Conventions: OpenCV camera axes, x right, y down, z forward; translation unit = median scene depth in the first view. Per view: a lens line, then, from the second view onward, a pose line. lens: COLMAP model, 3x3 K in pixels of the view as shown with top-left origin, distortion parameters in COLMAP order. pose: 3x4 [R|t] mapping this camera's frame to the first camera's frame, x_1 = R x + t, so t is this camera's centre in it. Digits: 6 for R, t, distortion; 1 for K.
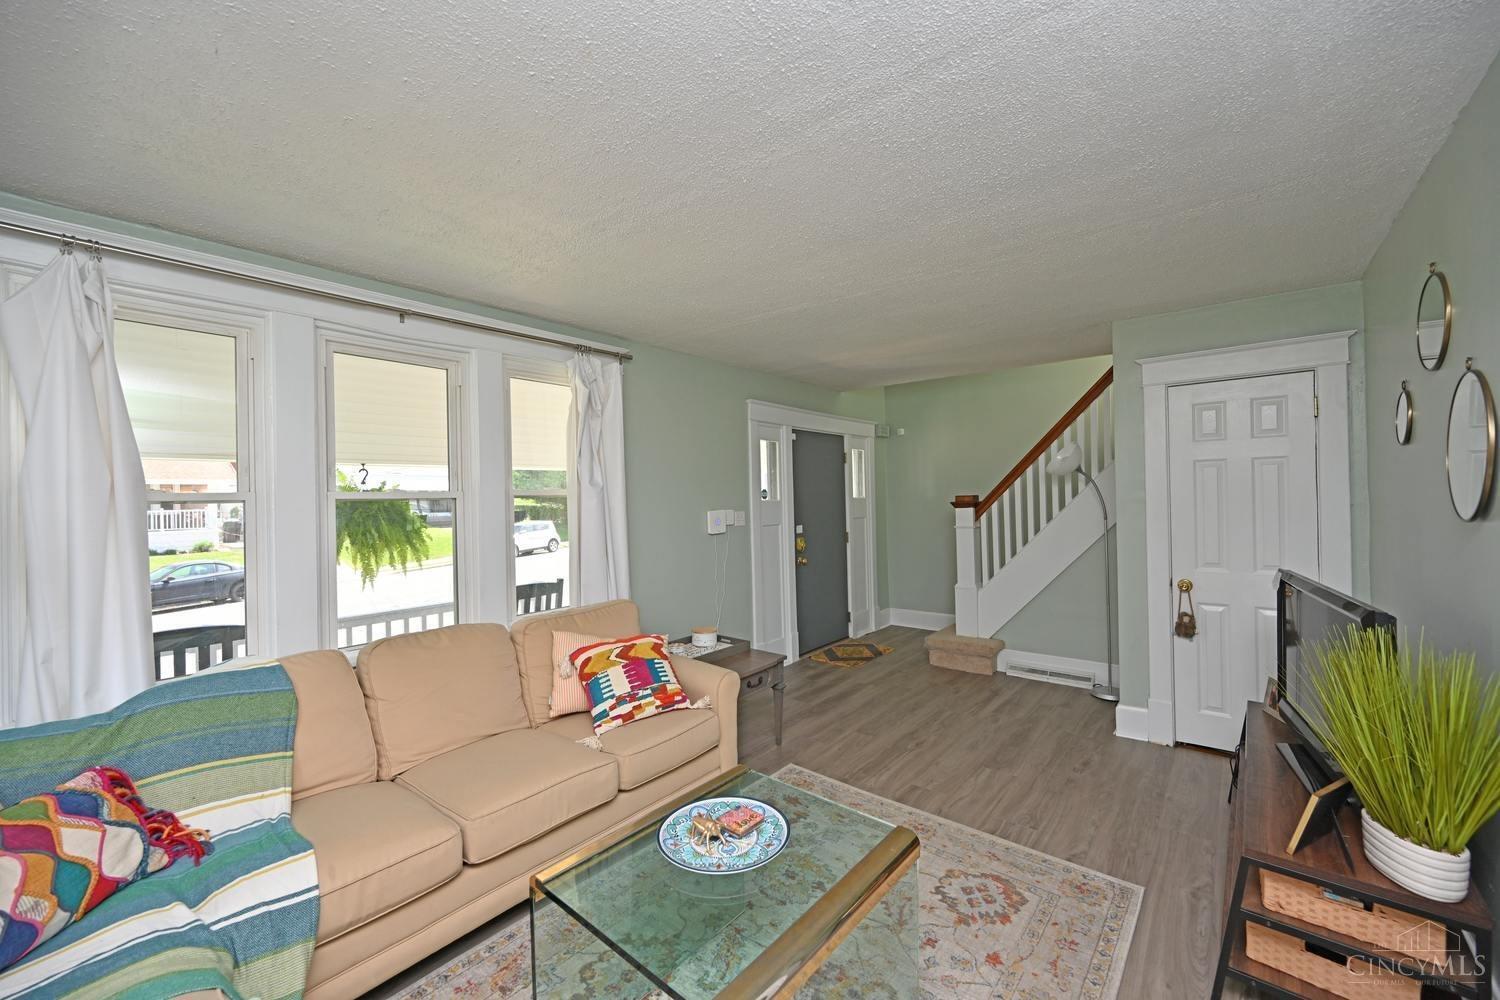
lens RADIAL K [[592.4, 0, 759.1], [0, 592.4, 498.1], [0, 0, 1]] dist [-0.003779, 0.000869]
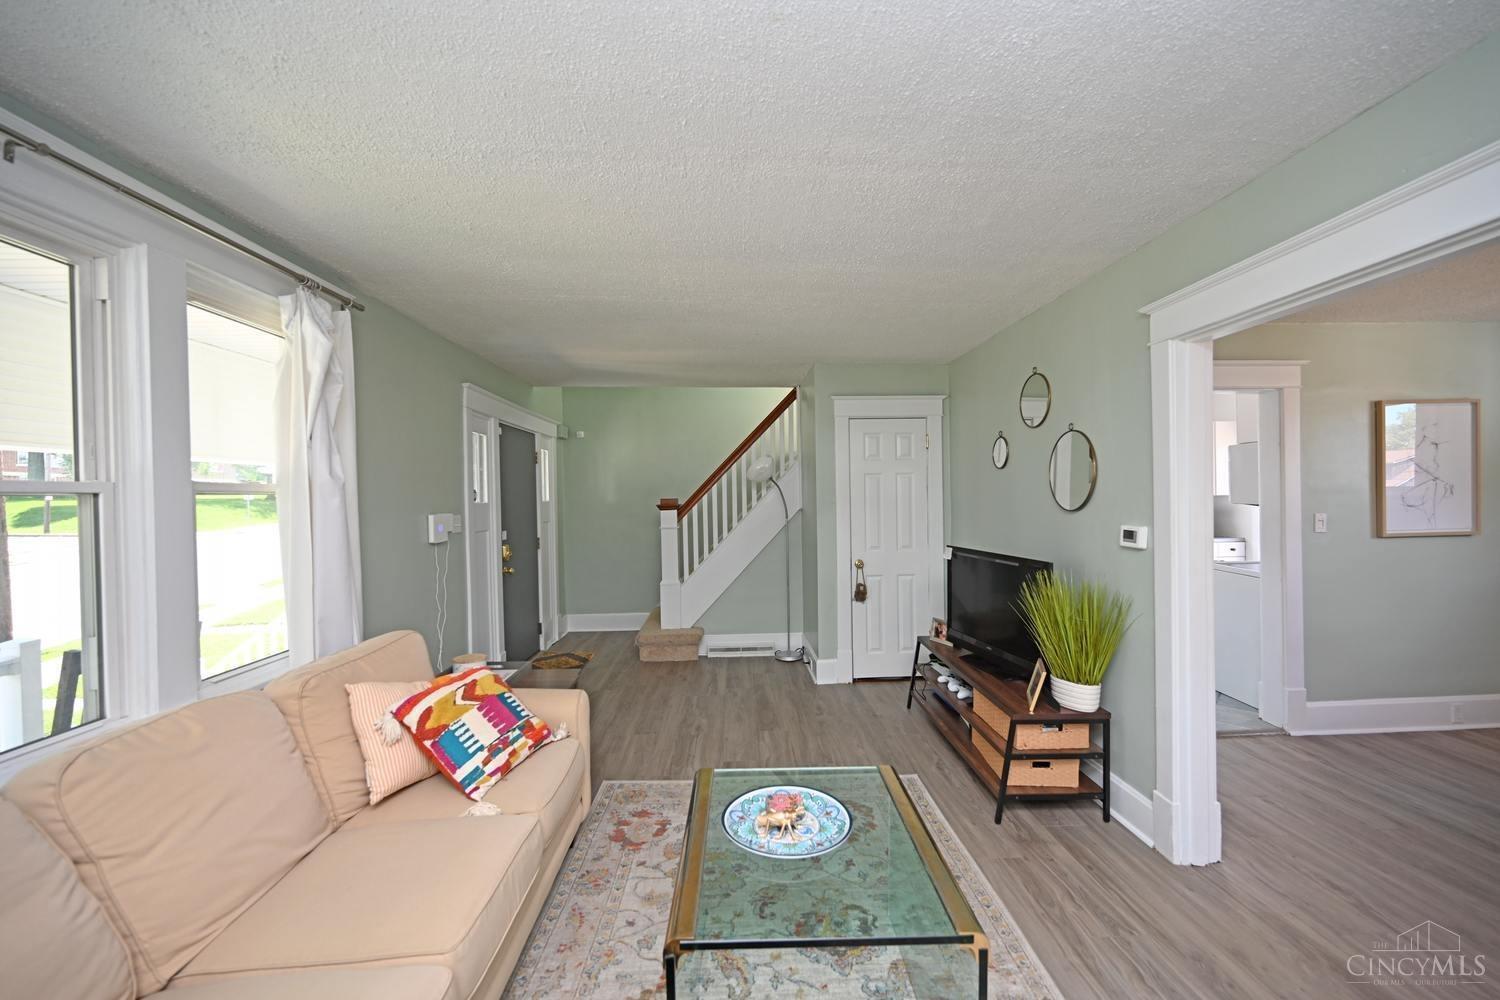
lens RADIAL K [[592.4, 0, 759.3], [0, 592.4, 498.6], [0, 0, 1]] dist [-0.003779, 0.000869]
pose [[0.742252, 0.006661, 0.670088, -0.387979], [0.000456, 0.999945, -0.010444, 0.010201], [-0.670120, 0.008057, 0.742209, 0.131726]]
